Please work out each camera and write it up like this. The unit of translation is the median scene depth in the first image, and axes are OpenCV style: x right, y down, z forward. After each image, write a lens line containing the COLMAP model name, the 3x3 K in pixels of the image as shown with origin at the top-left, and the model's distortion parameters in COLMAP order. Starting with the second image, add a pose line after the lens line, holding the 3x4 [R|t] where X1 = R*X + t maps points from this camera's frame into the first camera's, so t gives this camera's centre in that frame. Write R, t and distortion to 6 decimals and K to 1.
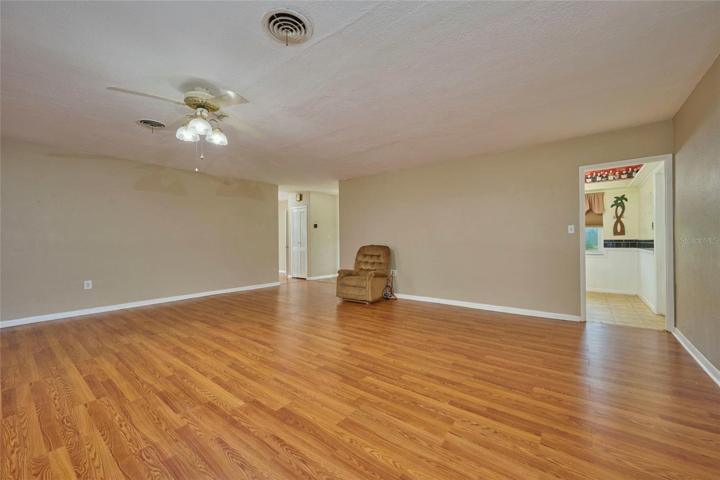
lens RADIAL K [[289.1, 0, 357.8], [0, 289.1, 240.8], [0, 0, 1]] dist [0.002653, 0.000498]
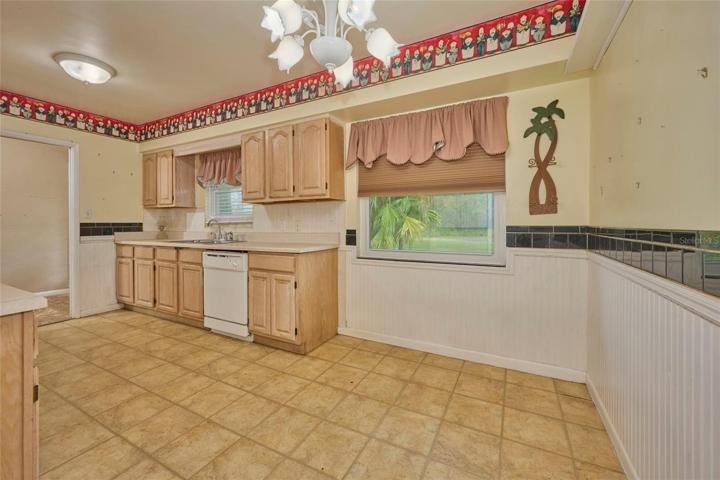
lens RADIAL K [[289.1, 0, 364.6], [0, 289.1, 227.9], [0, 0, 1]] dist [0.002653, 0.000498]
pose [[0.983038, 0.001494, 0.183396, 0.618493], [-0.003249, 0.999952, 0.009270, -0.004273], [-0.183374, -0.009708, 0.982995, 0.687761]]
